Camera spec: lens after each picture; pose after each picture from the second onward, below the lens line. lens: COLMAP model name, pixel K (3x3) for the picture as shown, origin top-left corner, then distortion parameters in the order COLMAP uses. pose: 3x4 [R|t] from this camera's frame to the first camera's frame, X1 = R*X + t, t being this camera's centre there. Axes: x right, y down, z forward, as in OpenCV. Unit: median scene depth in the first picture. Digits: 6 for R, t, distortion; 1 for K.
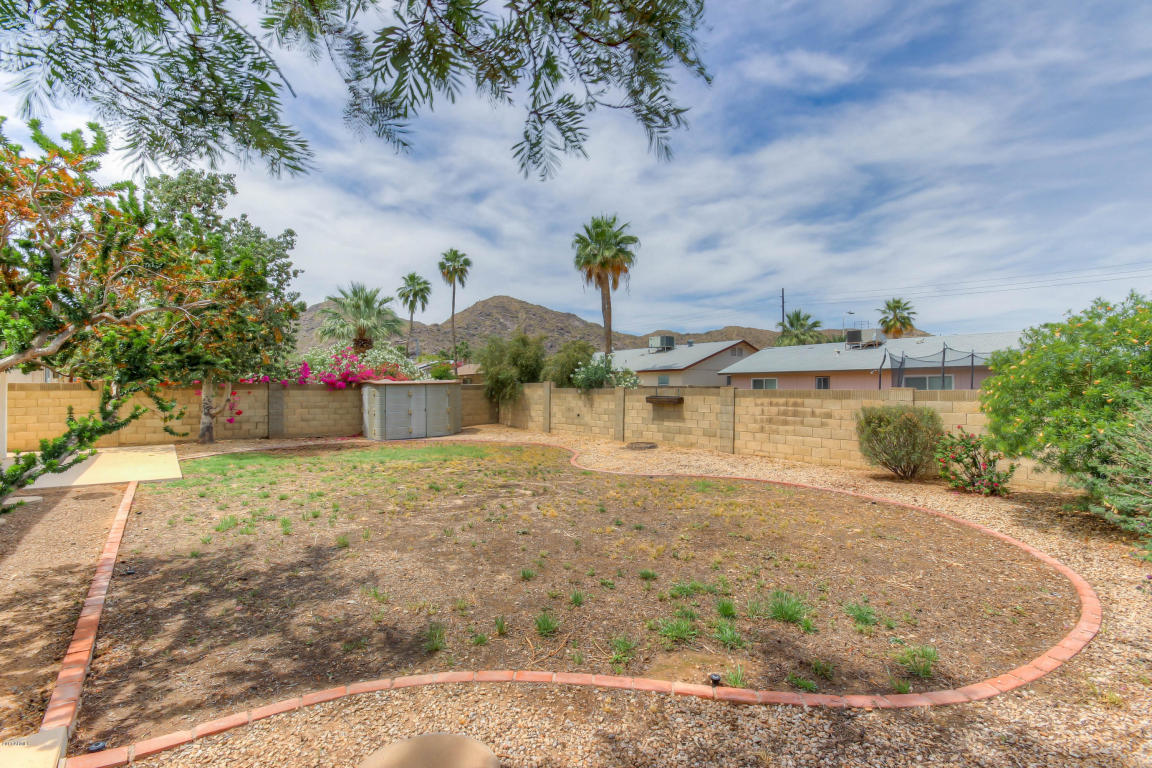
lens RADIAL K [[536.7, 0, 577.4], [0, 536.7, 381.3], [0, 0, 1]] dist [0.025785, -0.001685]
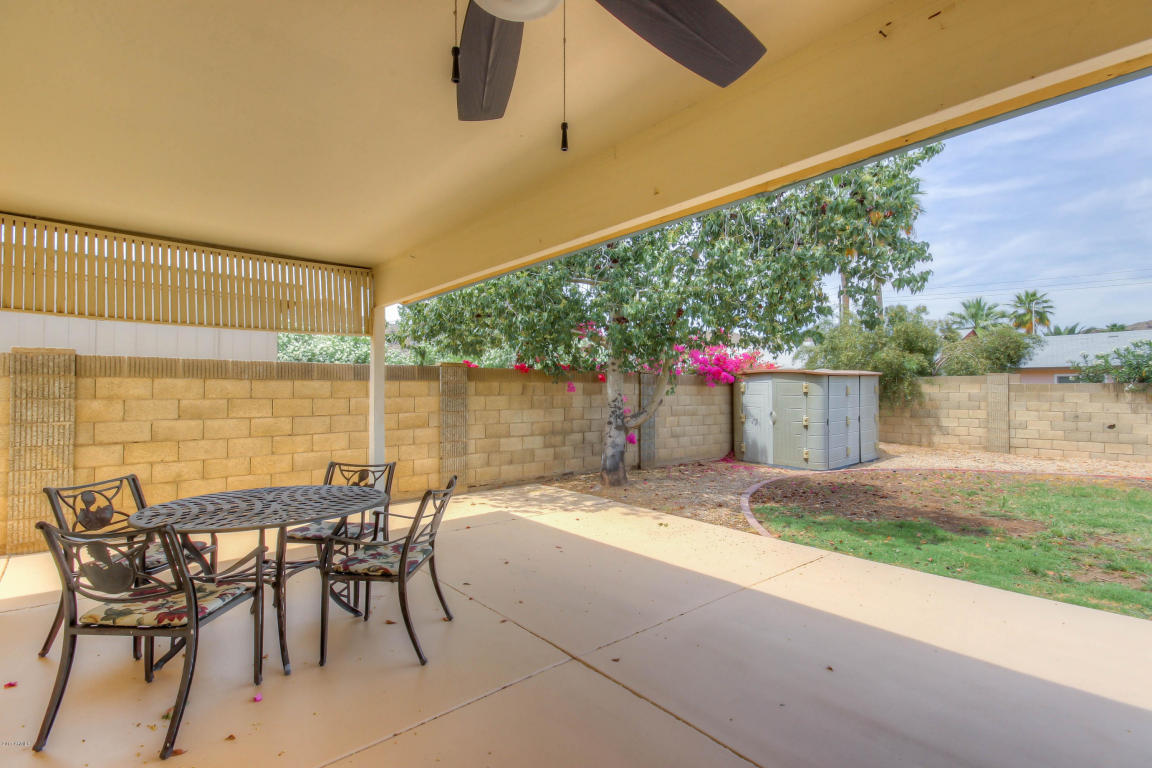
lens RADIAL K [[536.7, 0, 581.1], [0, 536.7, 386.7], [0, 0, 1]] dist [0.025785, -0.001685]
pose [[0.997500, 0.001374, 0.070647, -0.566991], [-0.001613, 0.999993, 0.003326, 0.014388], [-0.070642, -0.003432, 0.997496, 0.364950]]
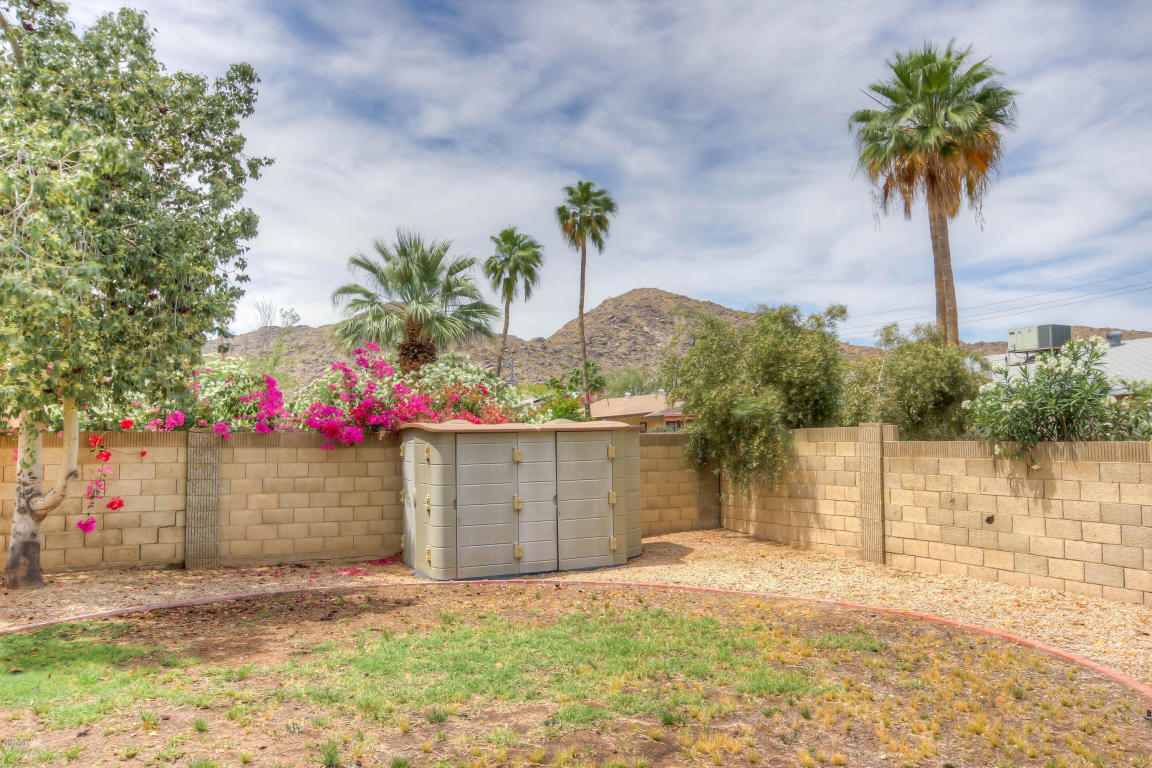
lens RADIAL K [[887.5, 0, 581.3], [0, 887.5, 379.8], [0, 0, 1]] dist [-0.008352, 0.018597]
pose [[0.977901, -0.018153, -0.208280, -0.116719], [0.006198, 0.998303, -0.057910, 0.004646], [0.208978, 0.055339, 0.976353, 0.340880]]
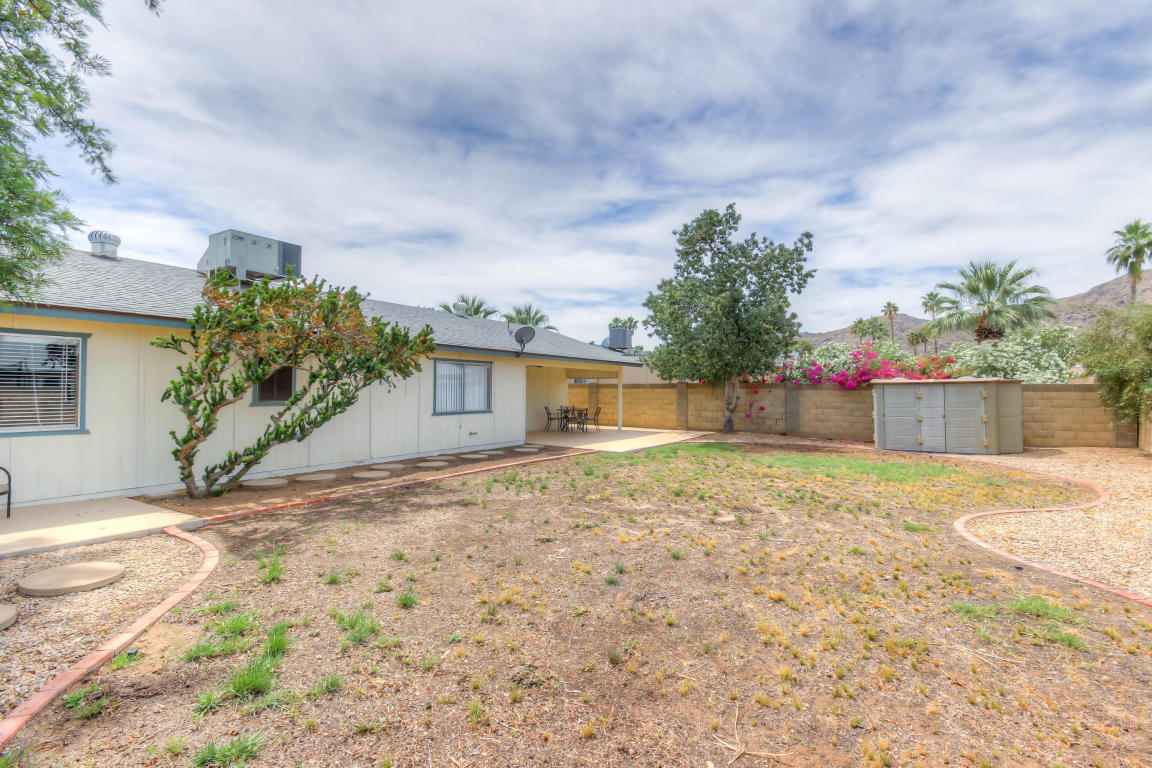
lens RADIAL K [[536.7, 0, 585.3], [0, 536.7, 387.1], [0, 0, 1]] dist [0.025785, -0.001685]
pose [[0.351699, 0.002849, -0.936109, 0.237261], [0.006205, 0.999966, 0.005375, 0.002776], [0.936093, -0.007699, 0.351669, 0.217060]]
